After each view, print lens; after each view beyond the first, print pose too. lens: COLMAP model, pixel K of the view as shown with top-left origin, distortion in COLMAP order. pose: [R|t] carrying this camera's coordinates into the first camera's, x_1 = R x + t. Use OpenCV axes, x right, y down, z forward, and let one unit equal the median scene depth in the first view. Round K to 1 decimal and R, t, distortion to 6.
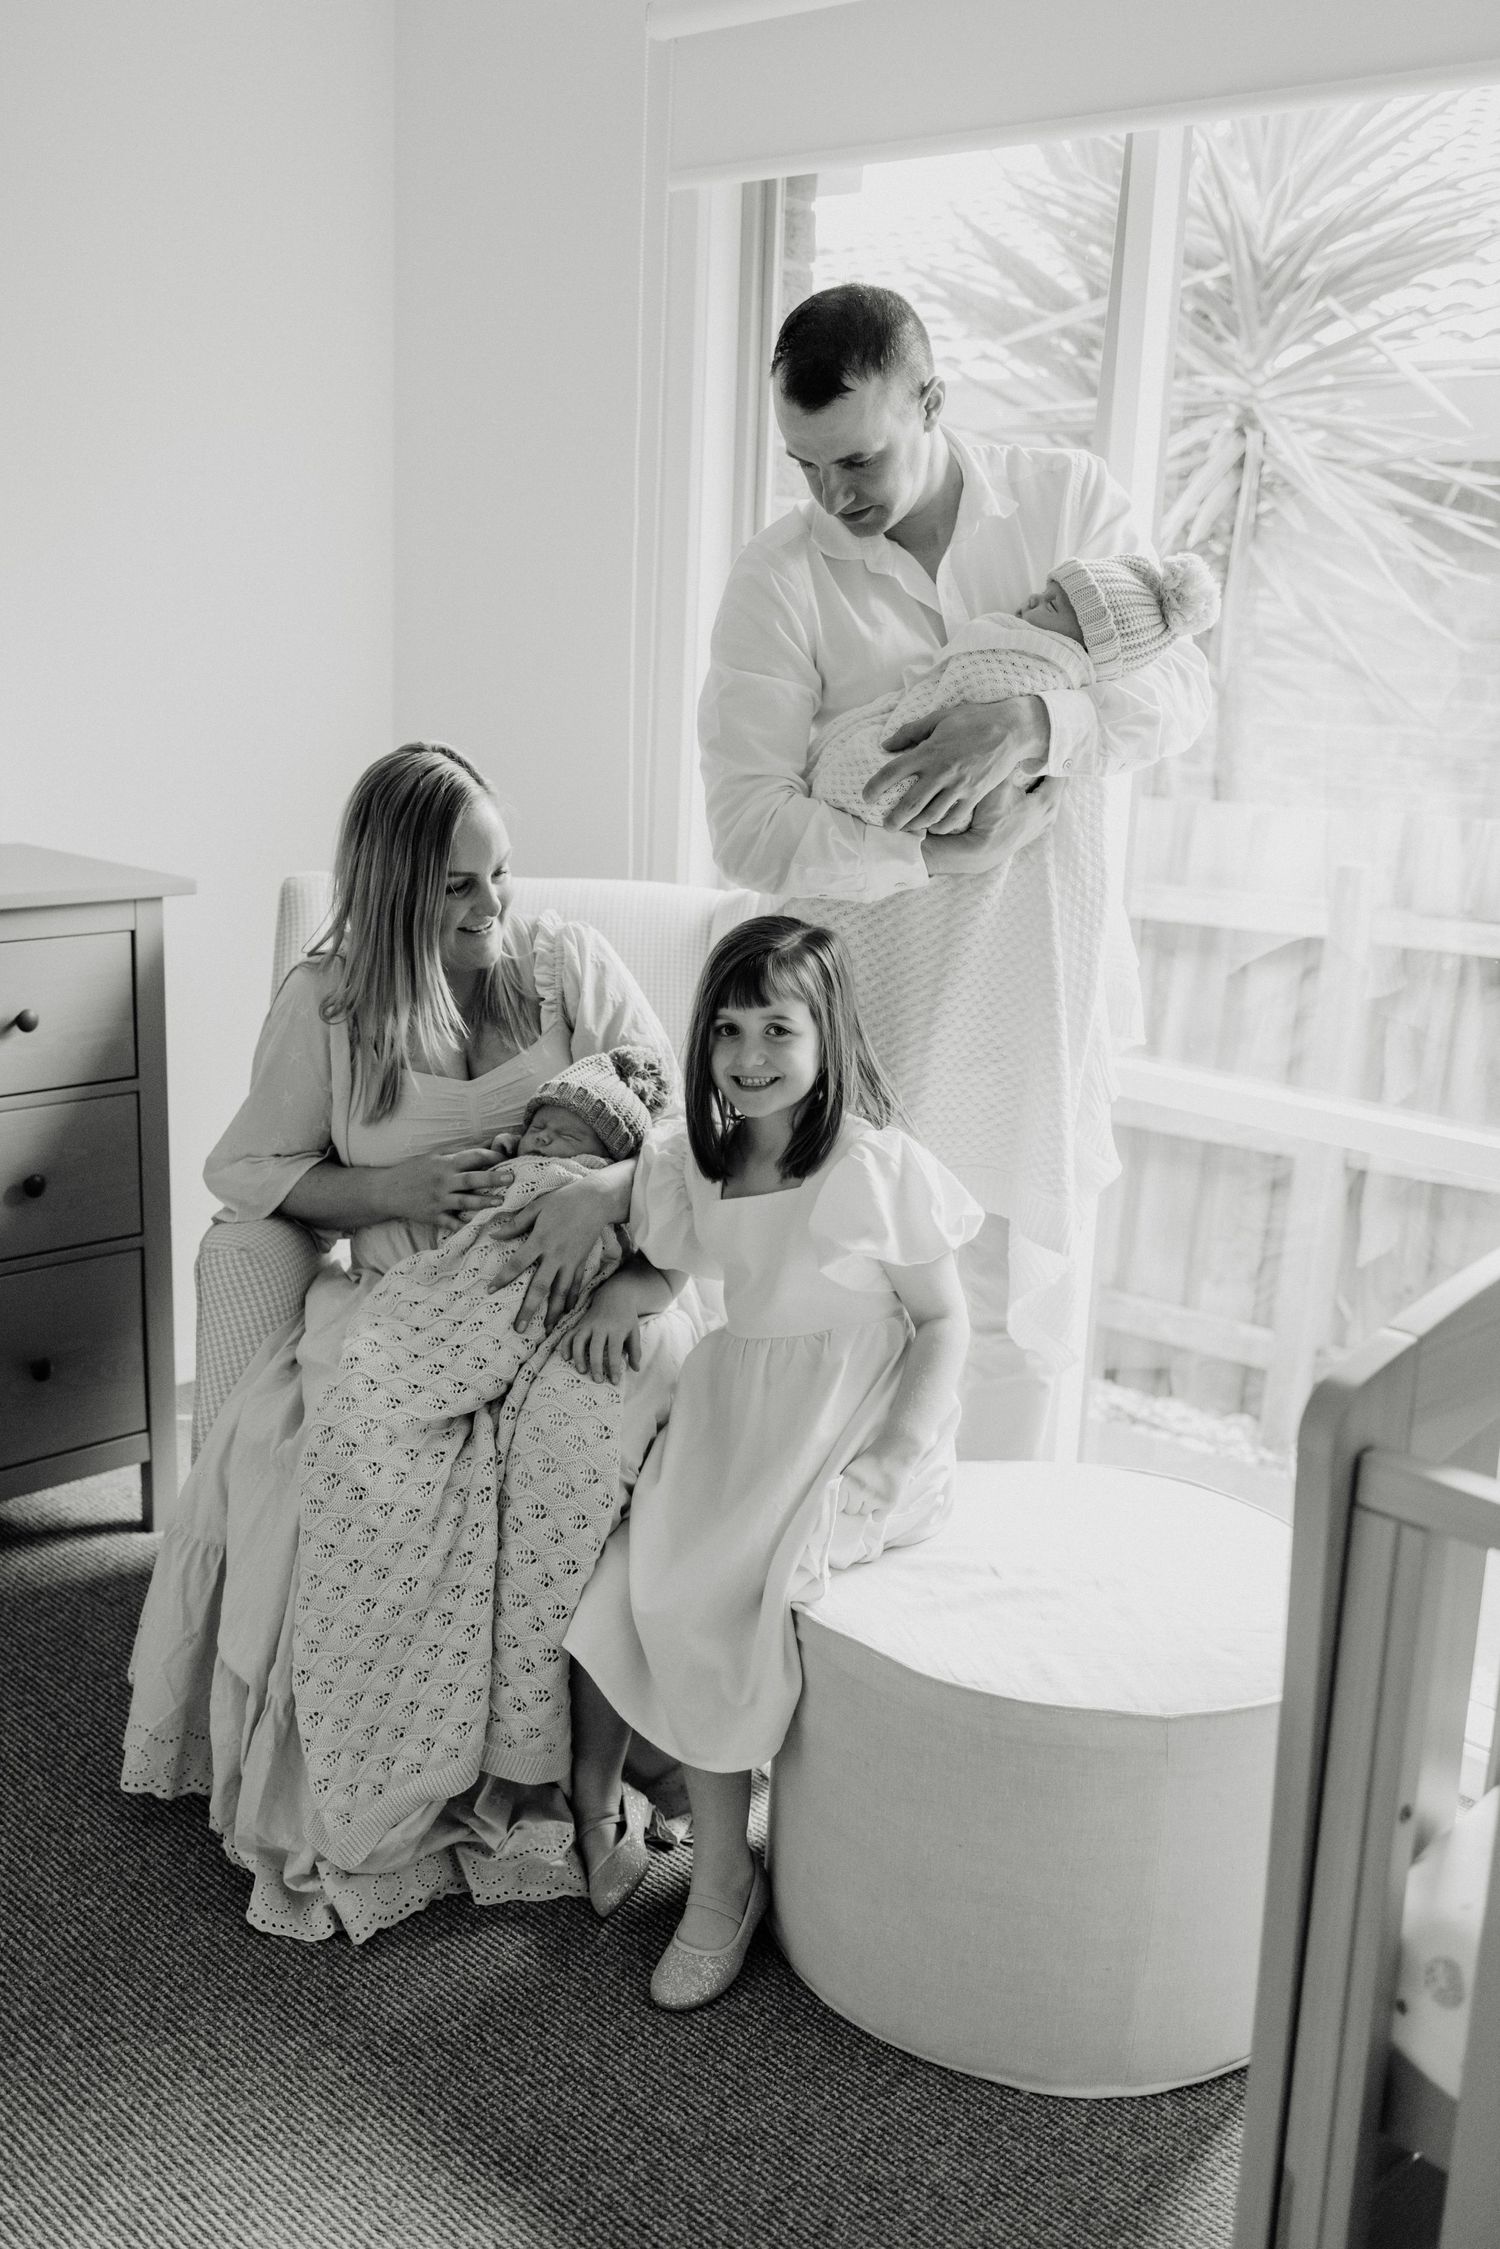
lens RADIAL K [[2256.7, 0, 724.2], [0, 2256.7, 1181.0], [0, 0, 1]] dist [-0.021296, 0.000000]
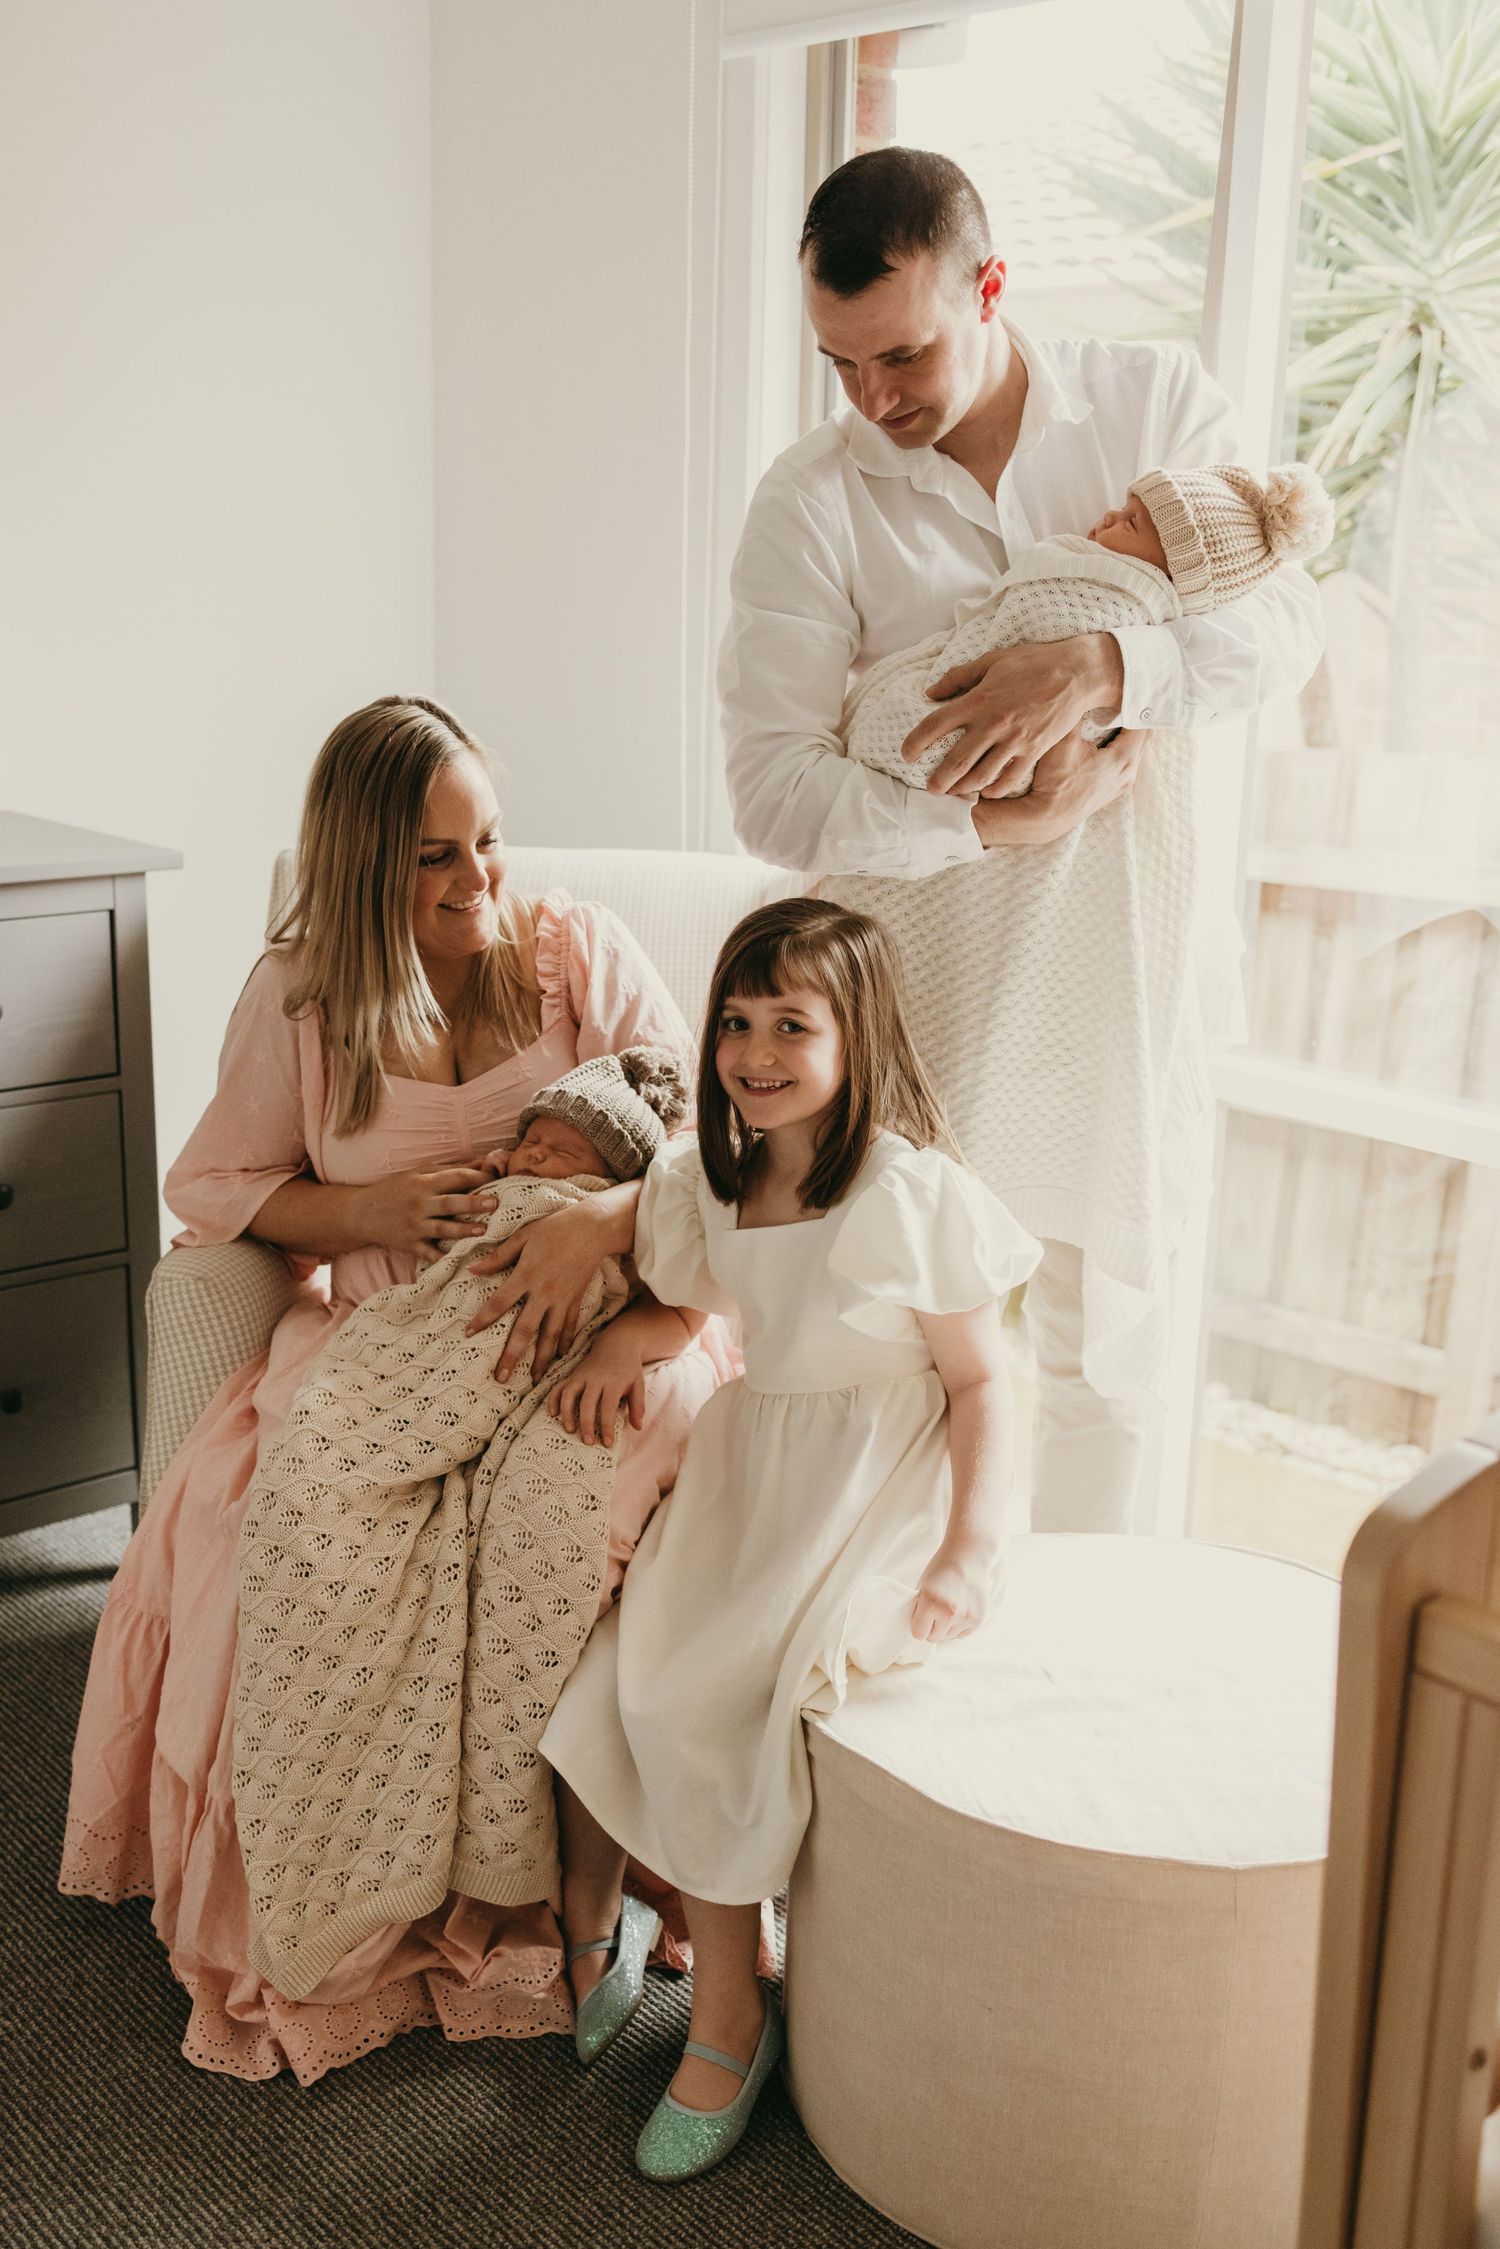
lens RADIAL K [[2256.7, 0, 808.5], [0, 2256.7, 1169.3], [0, 0, 1]] dist [-0.021296, 0.000000]
pose [[0.997231, 0.007187, -0.074017, 0.089351], [-0.005889, 0.999825, 0.017748, -0.029908], [0.074131, -0.017263, 0.997099, 0.151878]]
